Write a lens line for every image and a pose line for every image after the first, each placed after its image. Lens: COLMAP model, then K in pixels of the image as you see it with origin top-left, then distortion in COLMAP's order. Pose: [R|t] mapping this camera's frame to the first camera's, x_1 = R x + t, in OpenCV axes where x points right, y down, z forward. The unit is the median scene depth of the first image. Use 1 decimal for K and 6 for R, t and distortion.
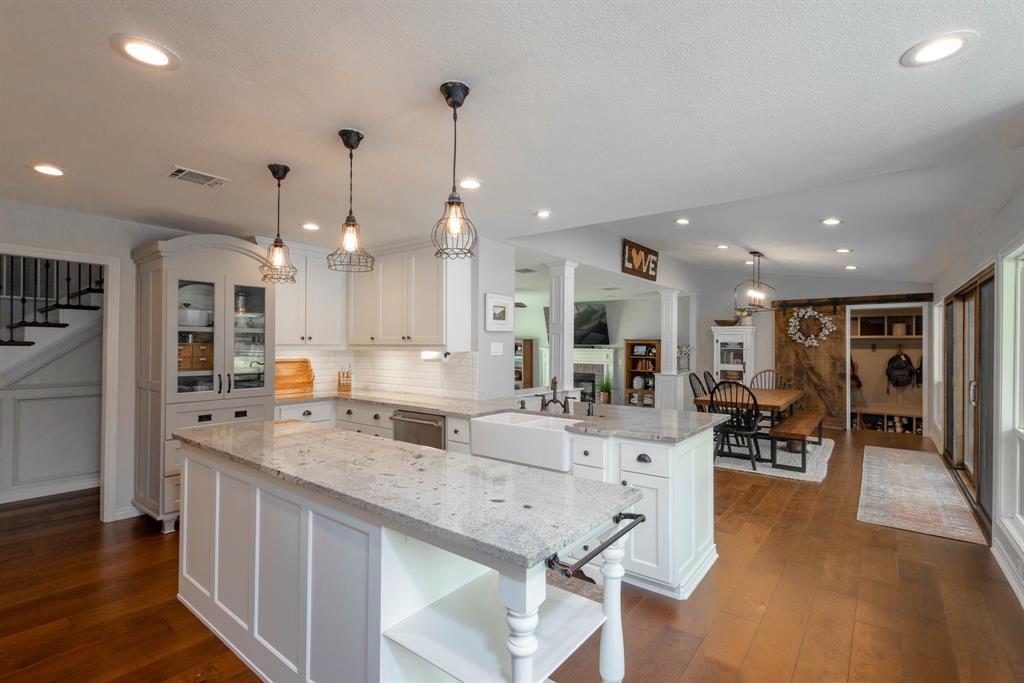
lens RADIAL K [[469.6, 0, 505.8], [0, 469.6, 341.7], [0, 0, 1]] dist [0.005154, -0.000223]
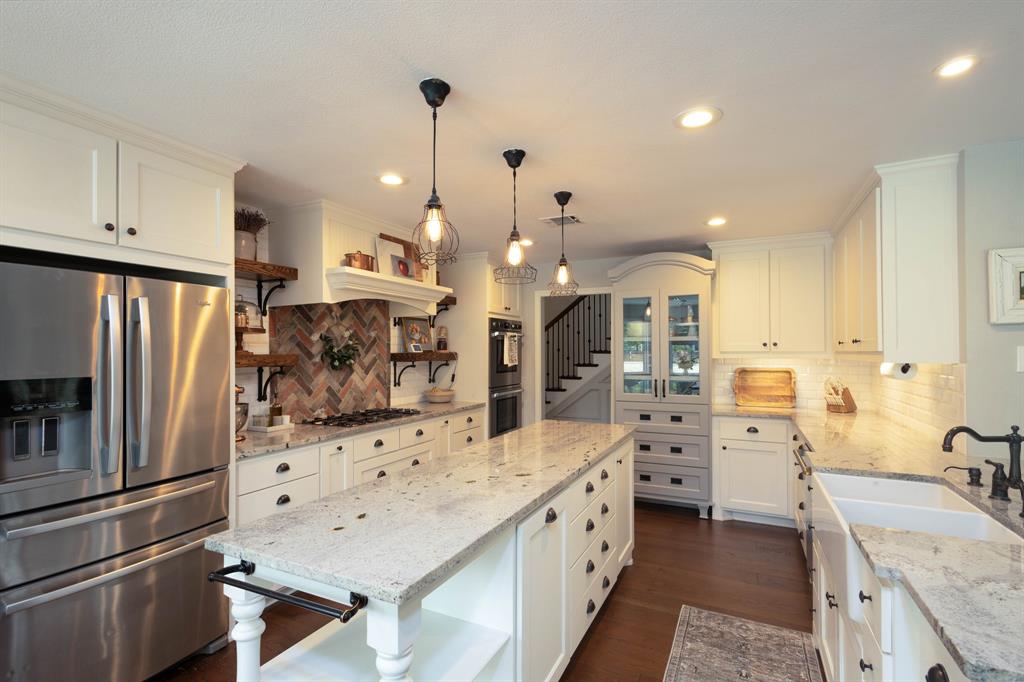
lens RADIAL K [[469.6, 0, 515.6], [0, 469.6, 359.2], [0, 0, 1]] dist [0.005154, -0.000223]
pose [[0.220517, 0.010880, -0.975323, 0.388727], [0.012290, 0.999827, 0.013932, 0.002354], [0.975306, -0.015059, 0.220345, 0.431169]]
